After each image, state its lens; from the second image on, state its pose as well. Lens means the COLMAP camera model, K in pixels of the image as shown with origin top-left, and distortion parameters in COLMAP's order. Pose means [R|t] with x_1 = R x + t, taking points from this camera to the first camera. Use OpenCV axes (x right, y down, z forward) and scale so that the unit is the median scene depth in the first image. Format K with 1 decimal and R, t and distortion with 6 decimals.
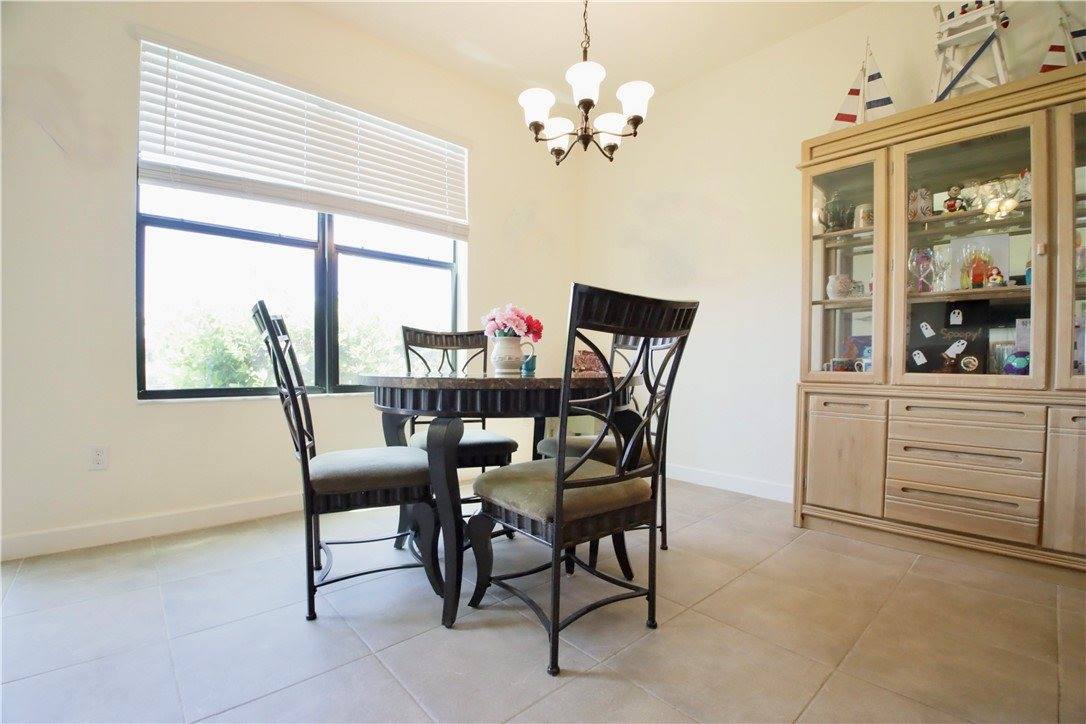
lens RADIAL K [[480.9, 0, 539.7], [0, 480.9, 372.1], [0, 0, 1]] dist [-0.036215, -0.003859]
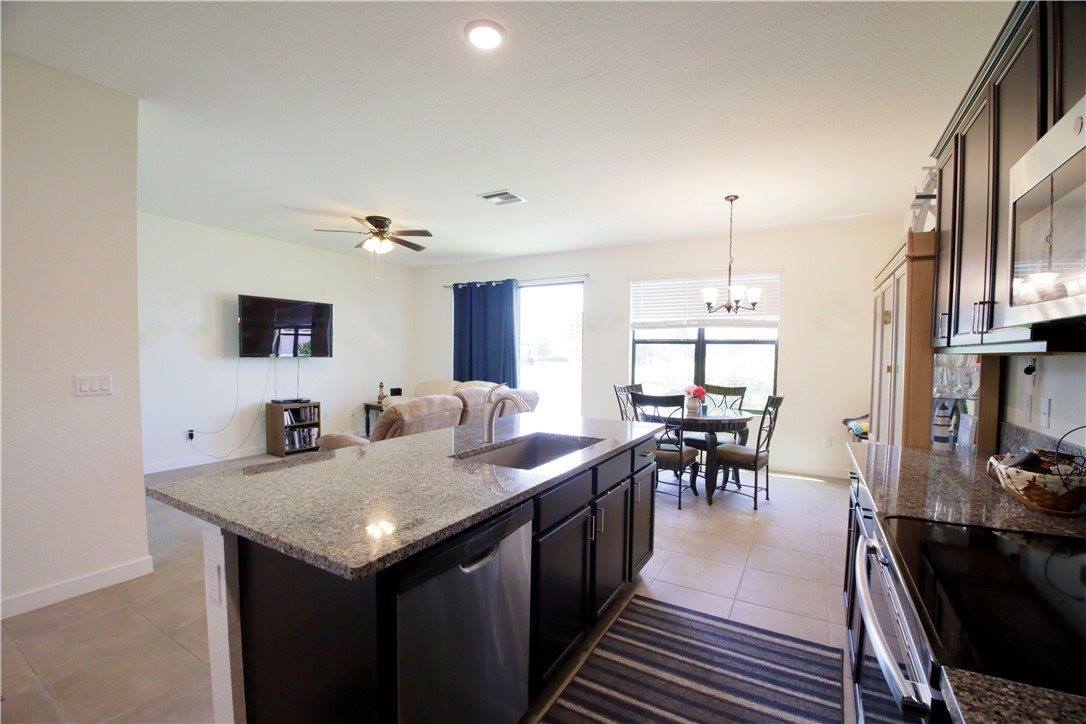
lens RADIAL K [[470.8, 0, 541.9], [0, 470.8, 369.8], [0, 0, 1]] dist [-0.031061, -0.000601]
pose [[0.300274, 0.034257, -0.953238, 1.690121], [-0.032930, 0.999131, 0.025534, -0.209833], [0.953284, 0.023723, 0.301141, -0.393694]]
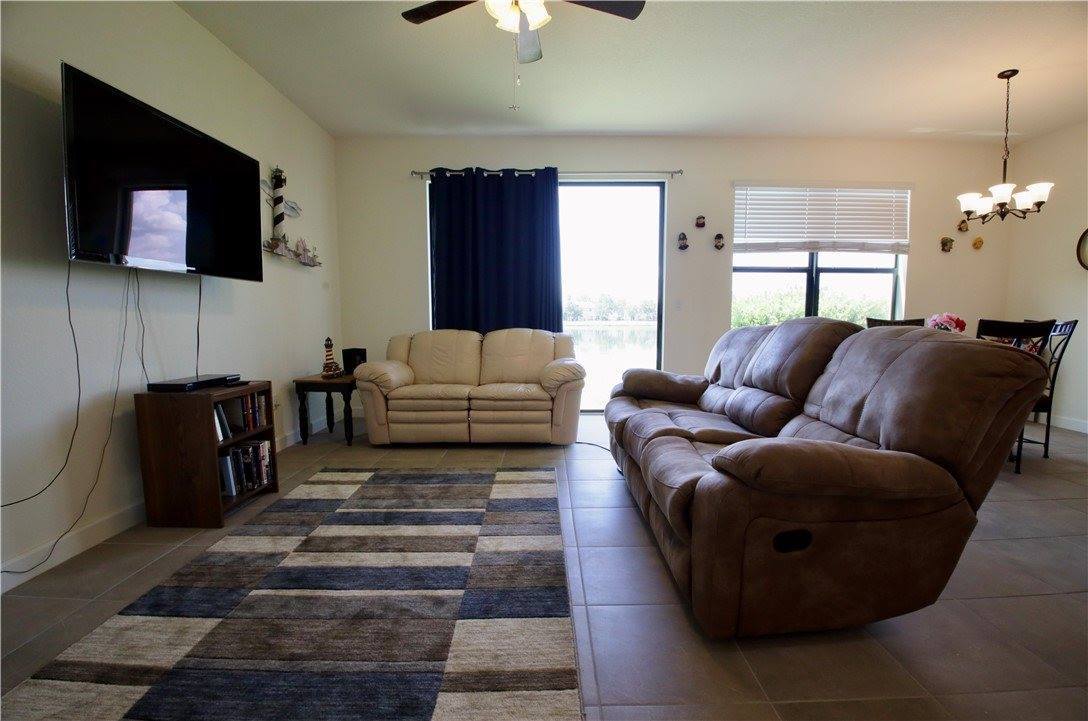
lens RADIAL K [[481.8, 0, 540.7], [0, 481.8, 370.6], [0, 0, 1]] dist [-0.036215, -0.003859]
pose [[0.739735, 0.065214, -0.669730, 0.006962], [-0.009438, 0.996200, 0.086580, -0.045377], [0.672832, -0.057726, 0.737540, -1.236010]]
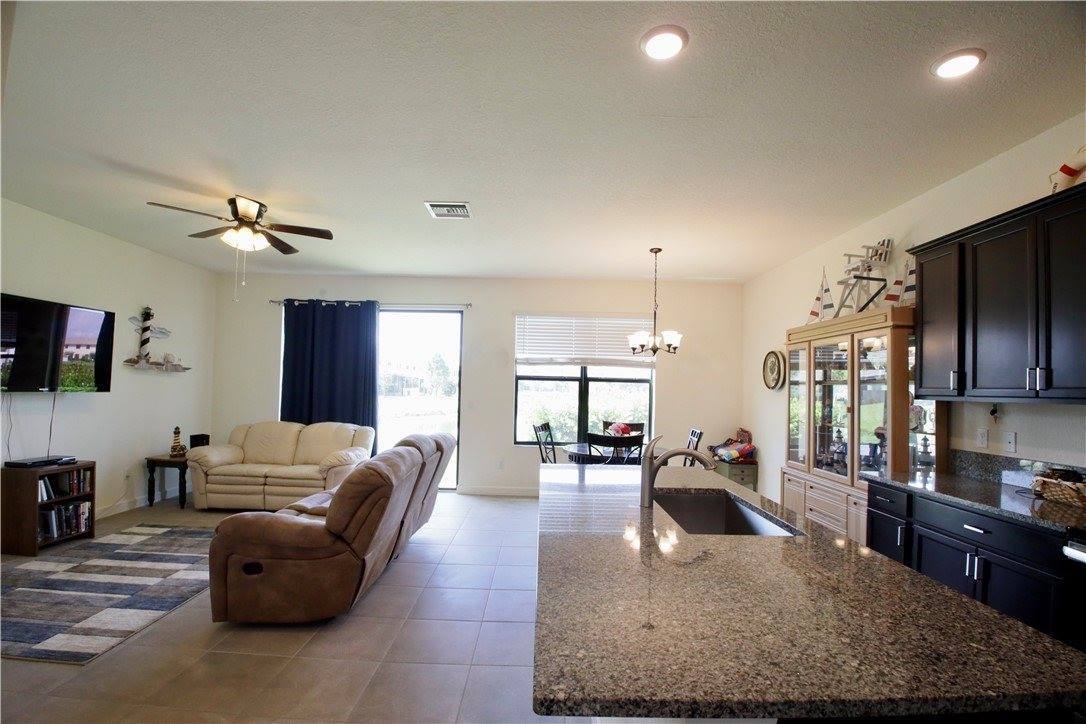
lens RADIAL K [[480.9, 0, 539.7], [0, 480.9, 372.1], [0, 0, 1]] dist [-0.036215, -0.003859]
pose [[0.735626, -0.009047, -0.677328, 1.140980], [-0.035524, 0.998020, -0.051911, -0.217479], [0.676456, 0.062248, 0.733848, -0.975696]]
